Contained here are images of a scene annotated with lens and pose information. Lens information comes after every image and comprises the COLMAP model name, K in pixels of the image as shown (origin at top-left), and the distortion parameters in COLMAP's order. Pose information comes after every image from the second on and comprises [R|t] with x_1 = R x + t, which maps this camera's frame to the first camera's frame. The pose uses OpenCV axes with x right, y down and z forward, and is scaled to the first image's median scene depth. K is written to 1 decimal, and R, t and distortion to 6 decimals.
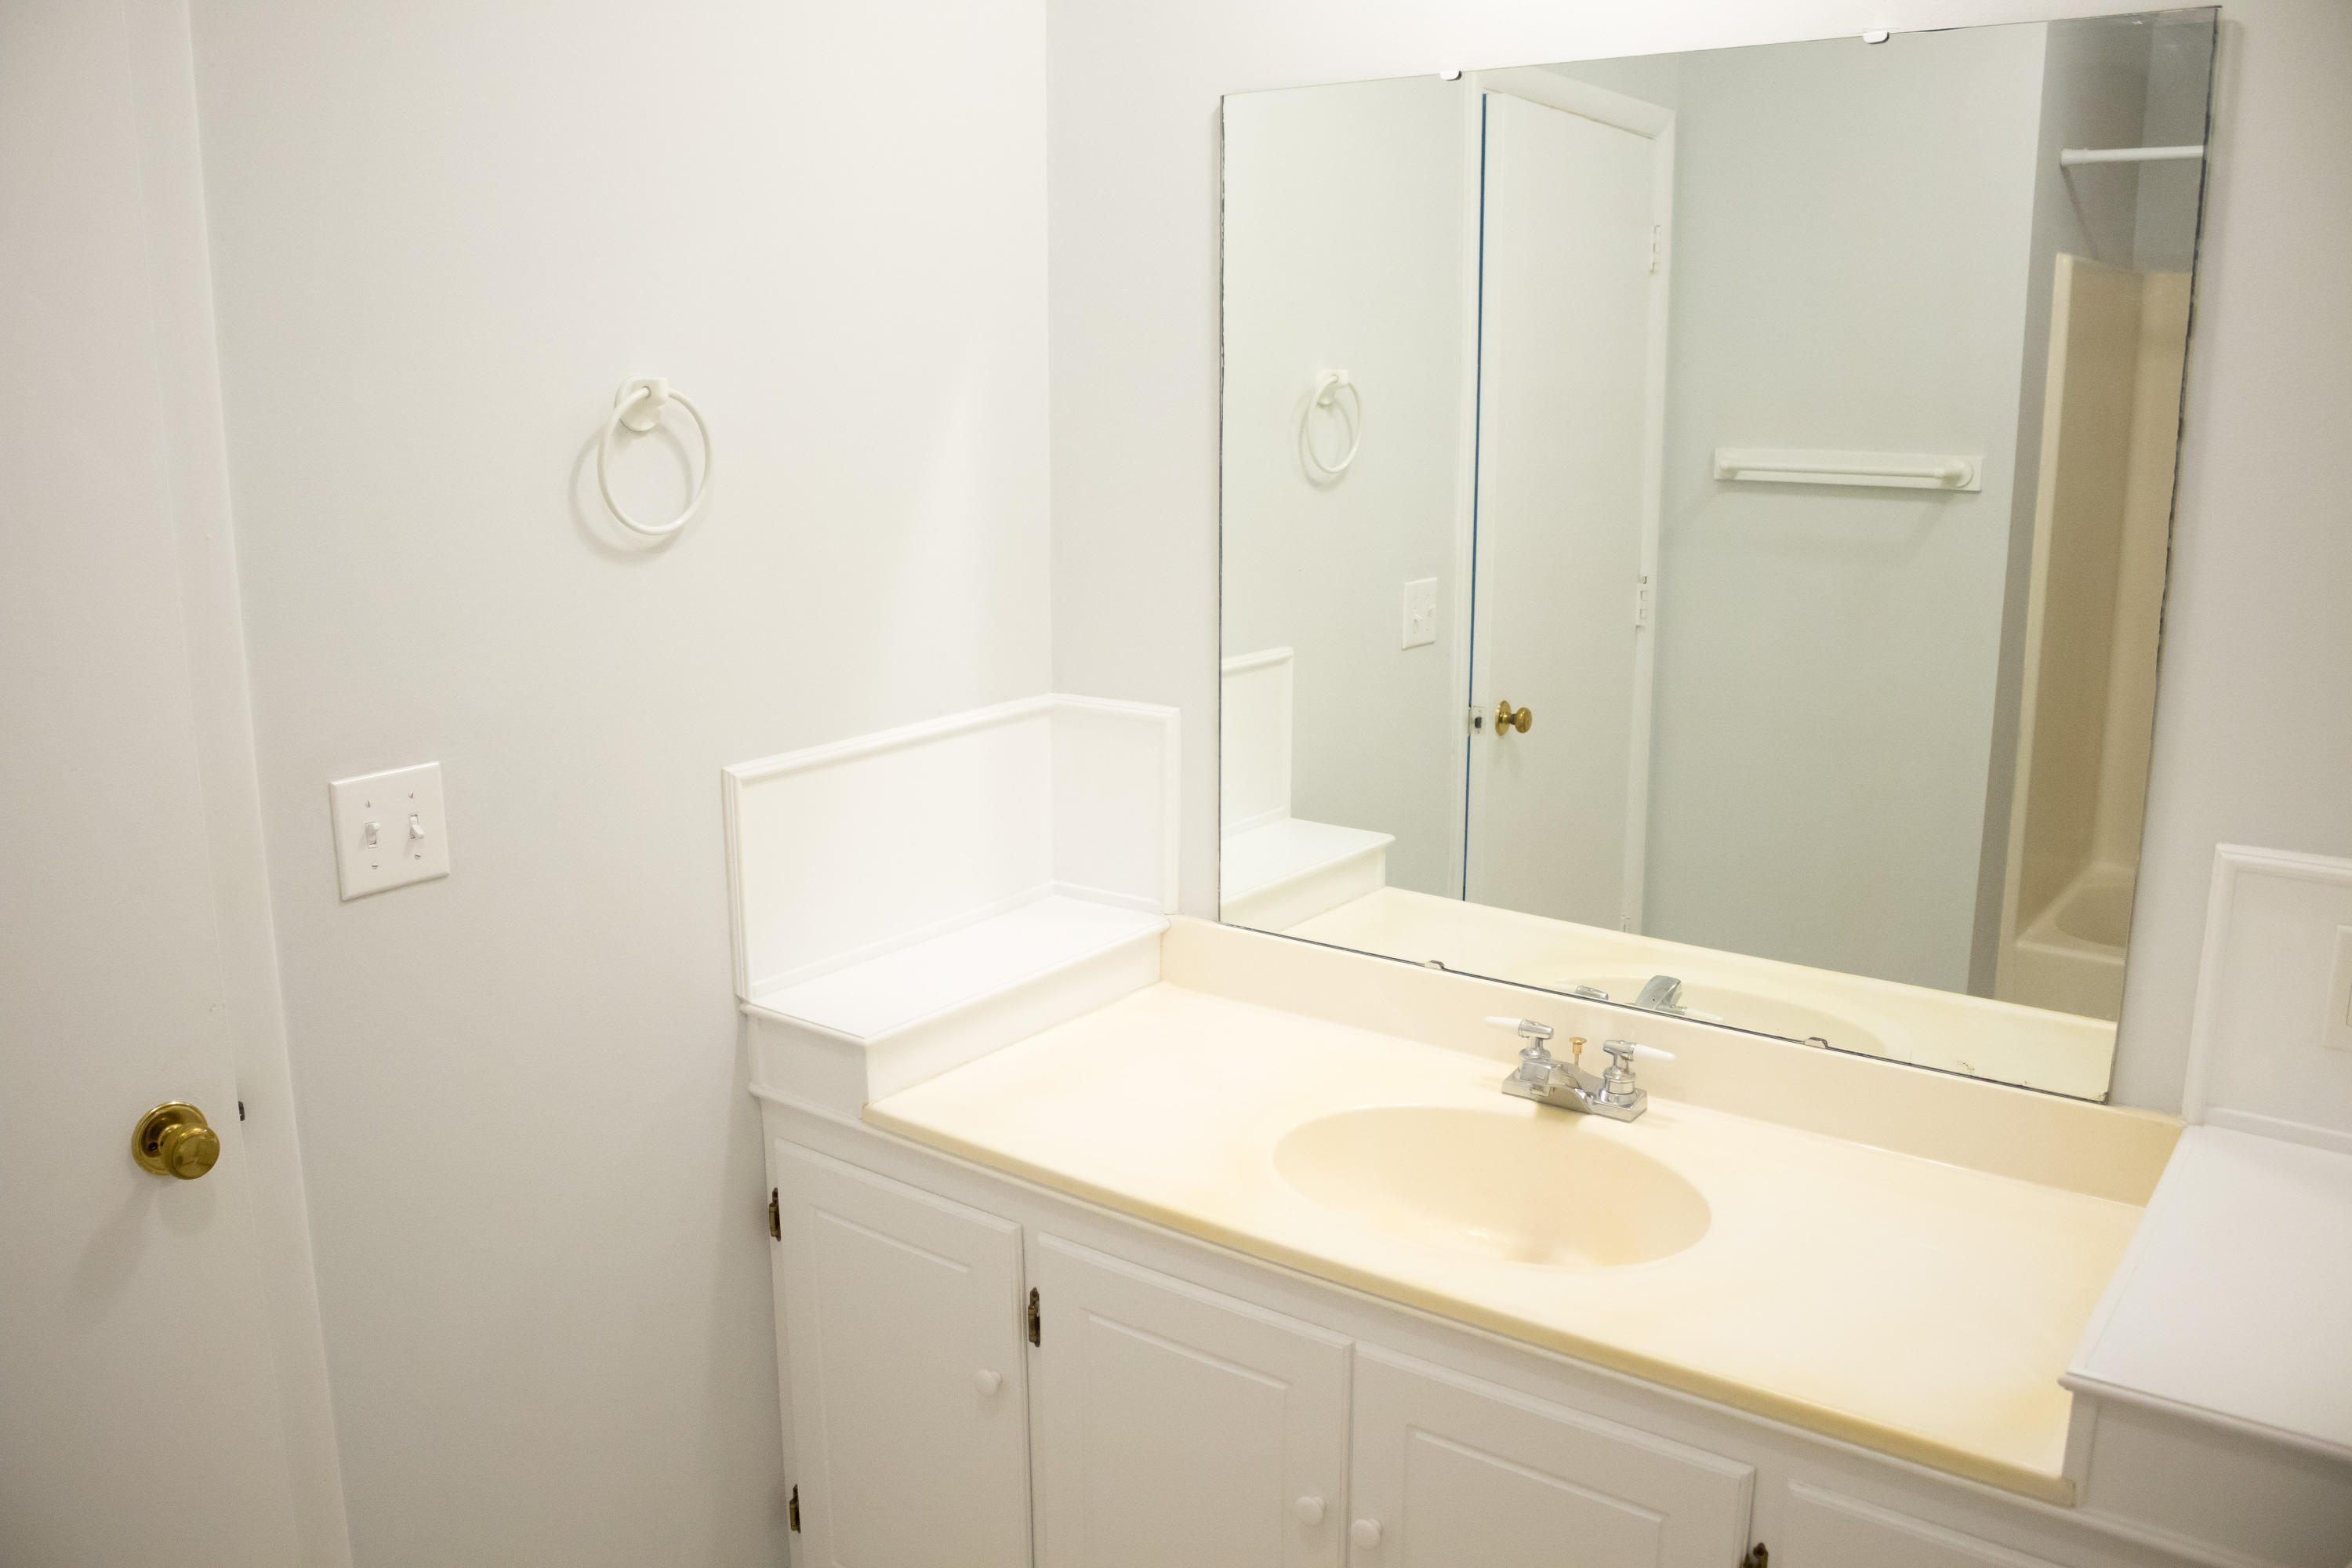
lens RADIAL K [[1933.2, 0, 1176.0], [0, 1933.2, 784.0], [0, 0, 1]] dist [-0.159888, 0.129837]
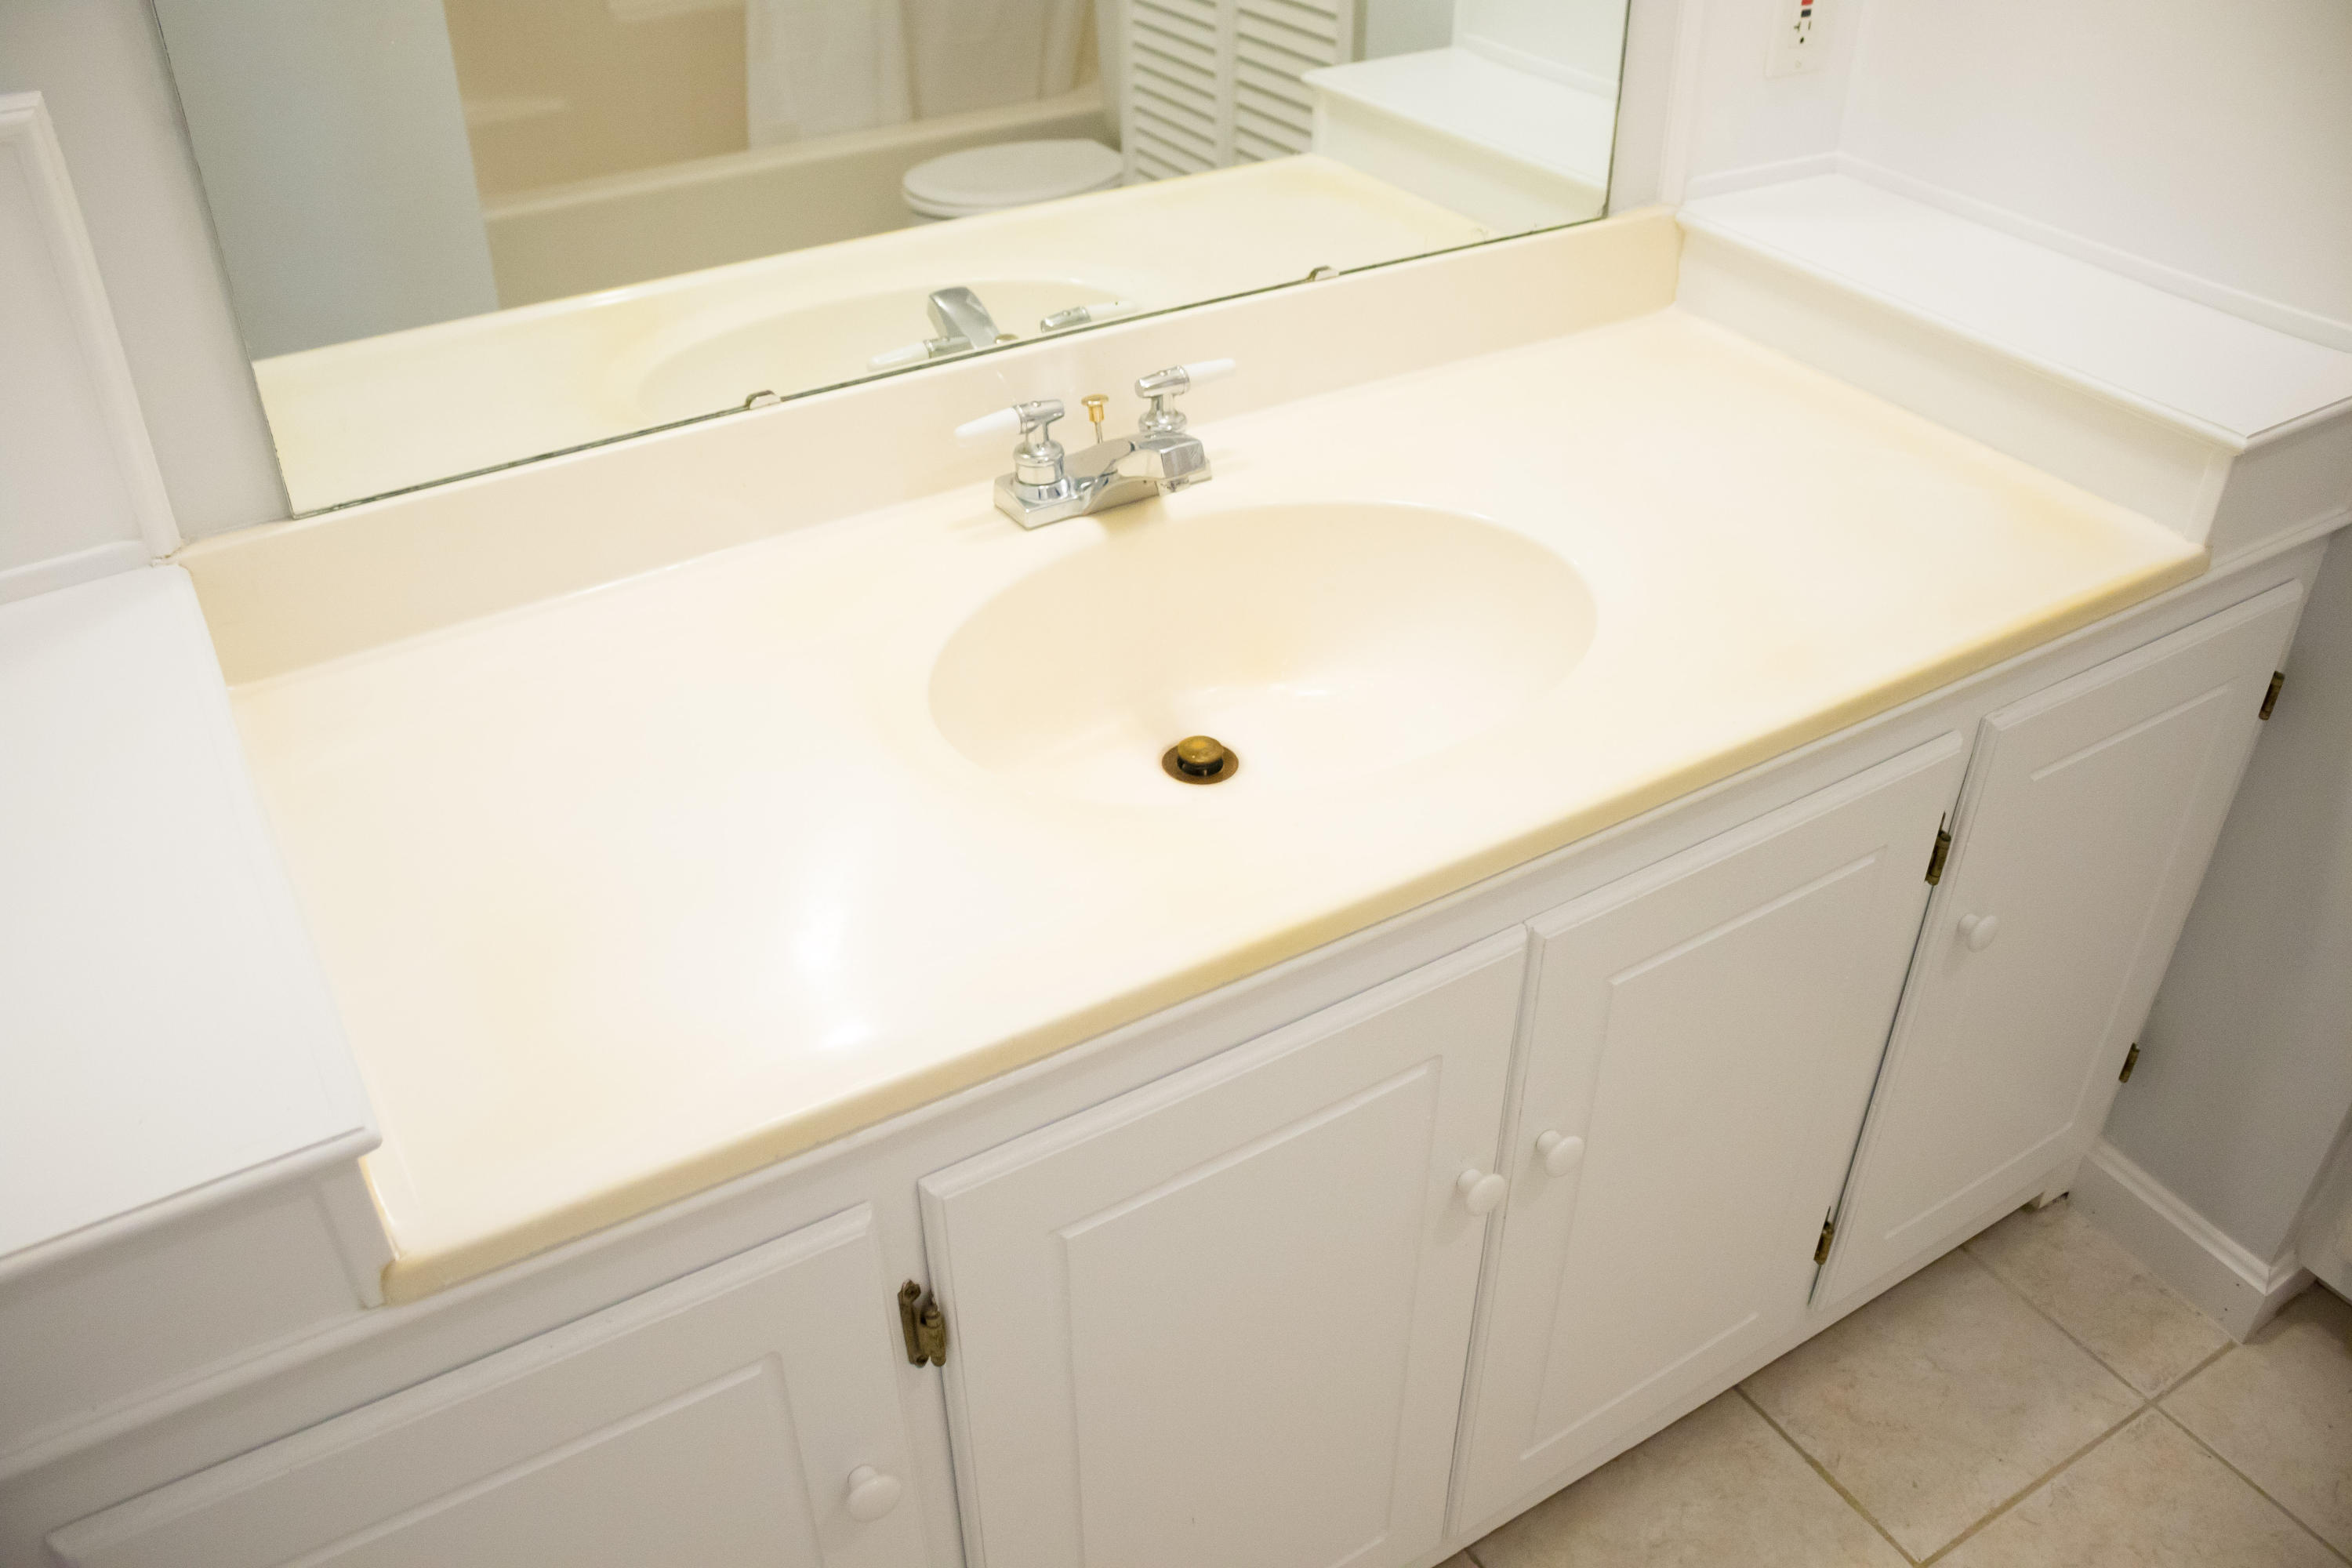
lens RADIAL K [[1933.2, 0, 1176.0], [0, 1933.2, 784.0], [0, 0, 1]] dist [-0.159888, 0.129837]
pose [[0.374340, -0.528792, 0.761741, -0.343707], [0.202822, 0.848269, 0.489186, -0.067946], [-0.904838, -0.028624, 0.424792, 0.708050]]
